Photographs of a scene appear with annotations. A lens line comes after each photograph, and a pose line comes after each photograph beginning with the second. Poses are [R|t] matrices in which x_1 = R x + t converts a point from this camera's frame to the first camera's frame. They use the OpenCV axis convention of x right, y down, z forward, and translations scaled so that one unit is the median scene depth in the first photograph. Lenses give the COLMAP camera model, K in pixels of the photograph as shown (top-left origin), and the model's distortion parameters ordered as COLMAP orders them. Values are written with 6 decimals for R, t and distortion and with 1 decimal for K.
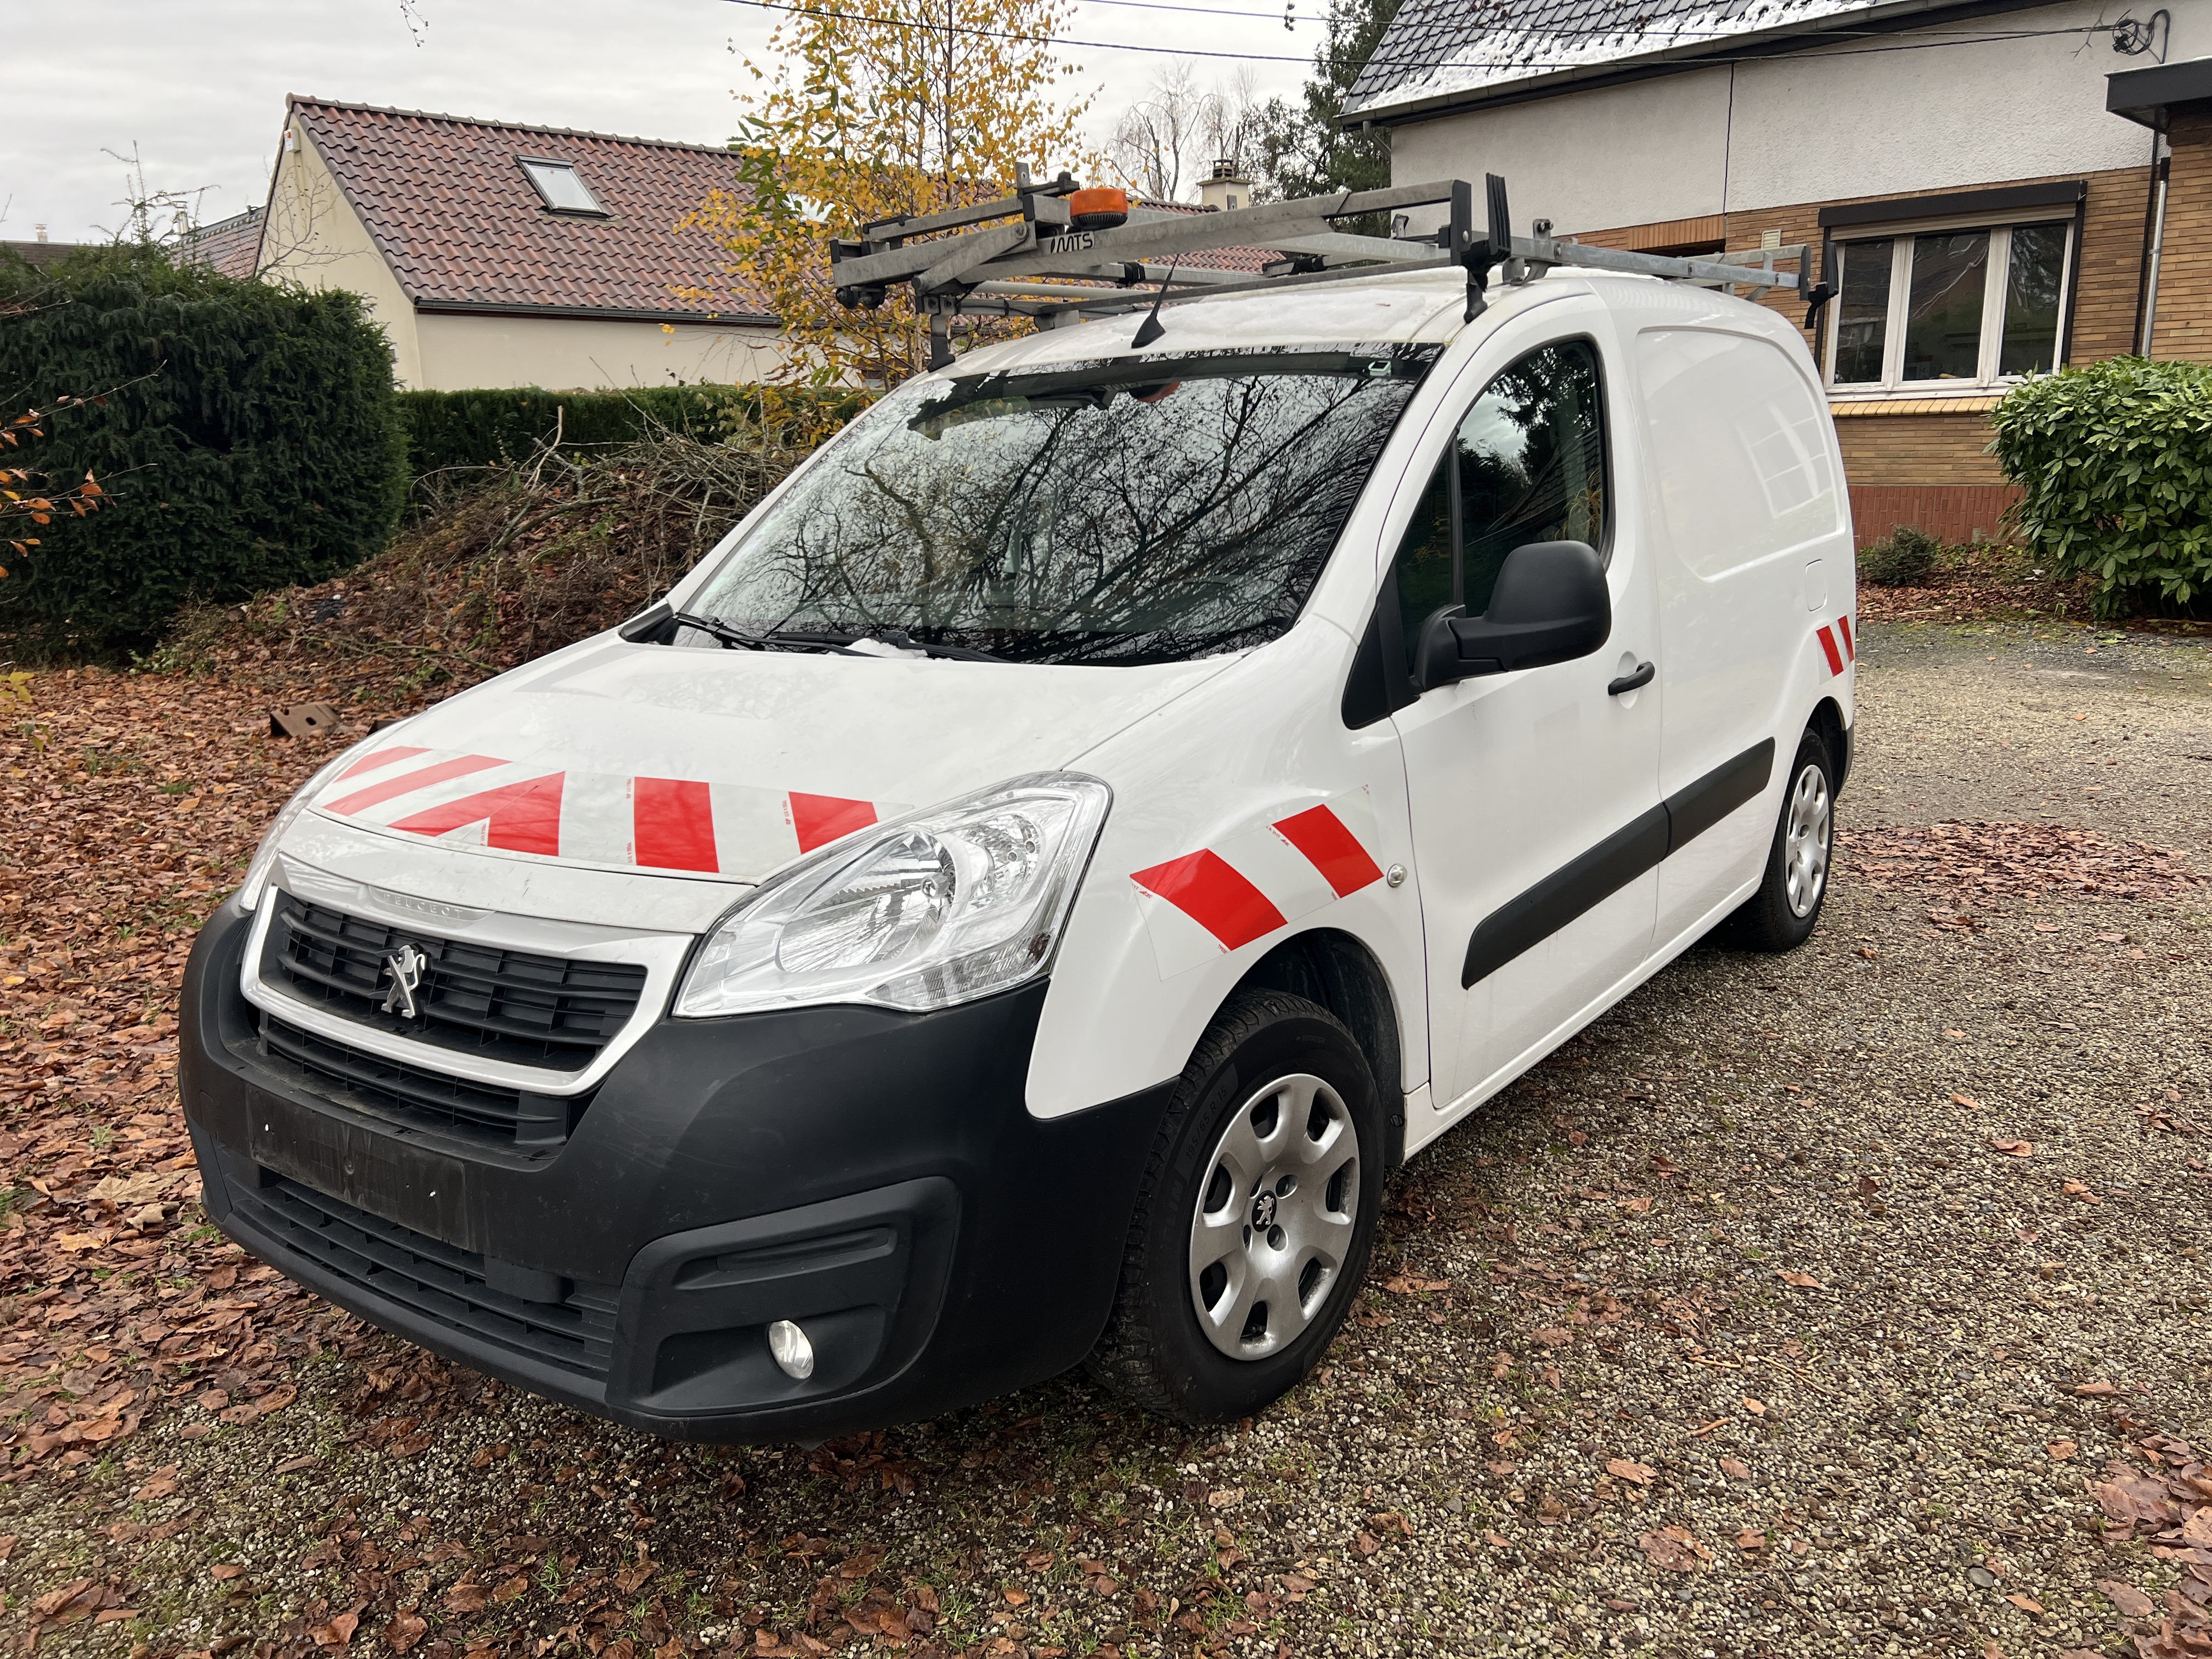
lens RADIAL K [[1714.6, 0, 1106.0], [0, 1714.6, 829.5], [0, 0, 1]] dist [-0.007796, -0.009667]
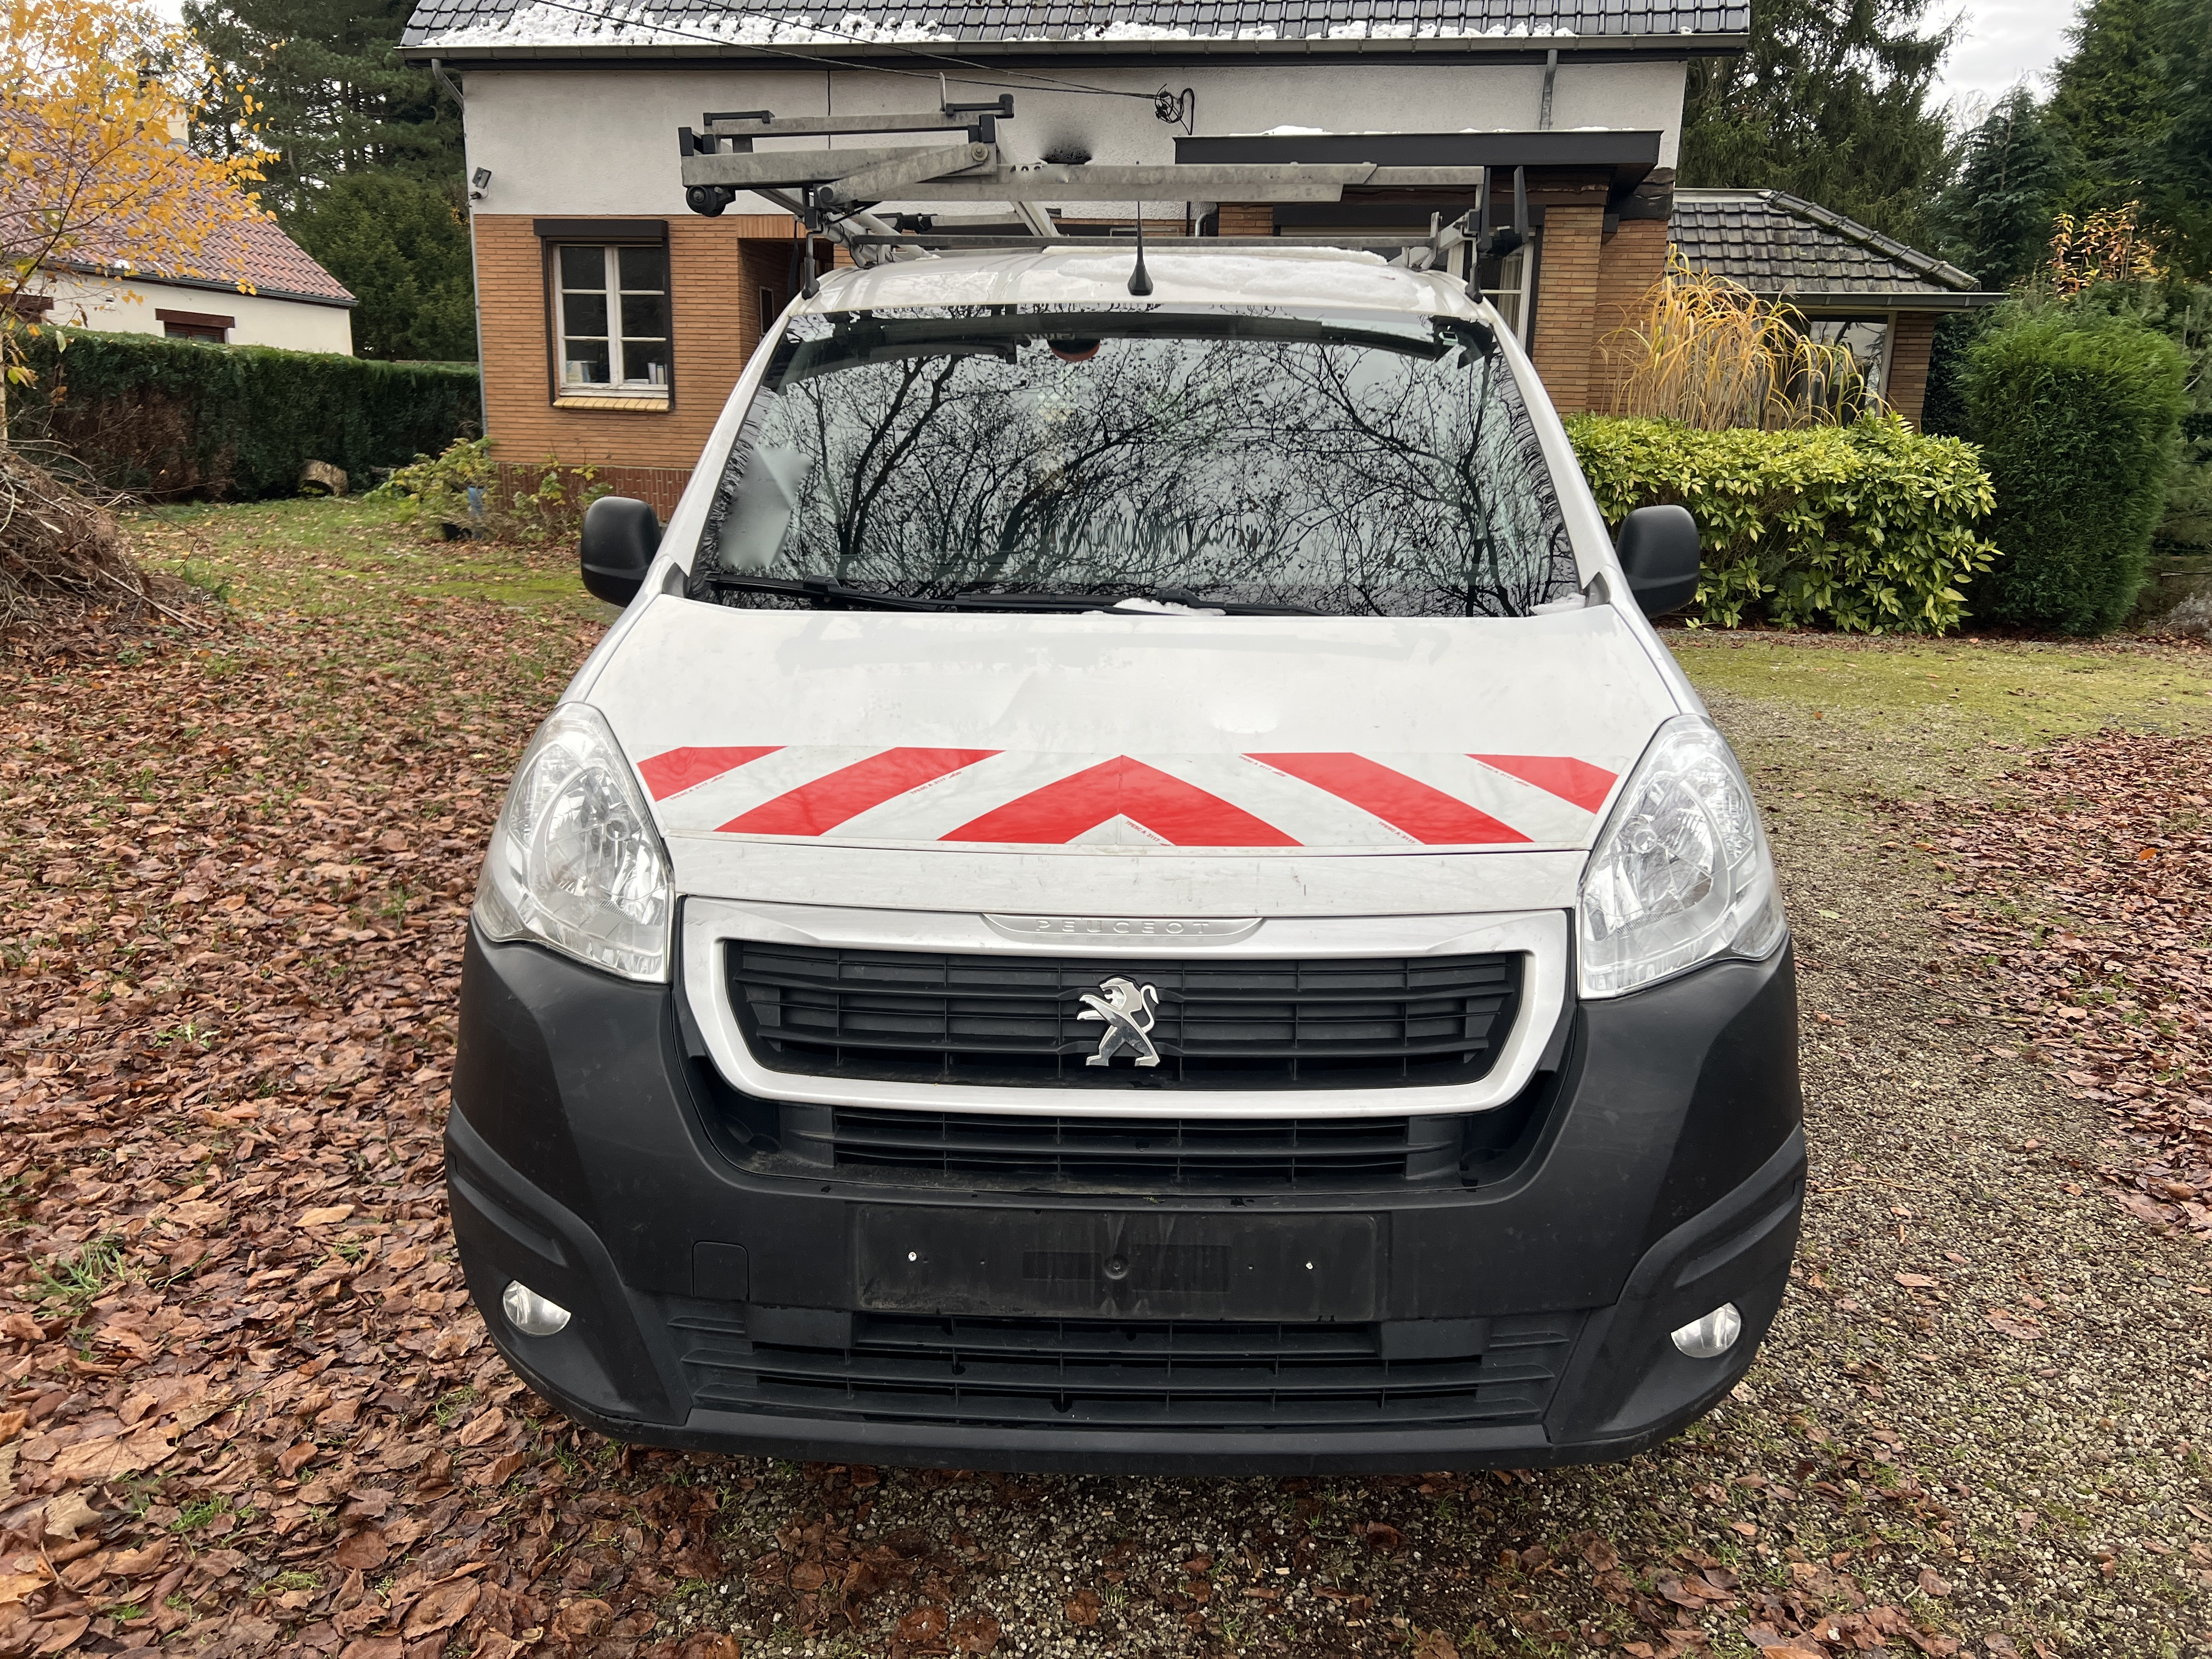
lens RADIAL K [[1673.1, 0, 1120.0], [0, 1673.1, 826.7], [0, 0, 1]] dist [0.060098, -0.063840]
pose [[0.807400, -0.082779, 0.584169, -0.693398], [0.077986, 0.996395, 0.033406, -0.022480], [-0.584828, 0.018585, 0.810945, 0.300477]]
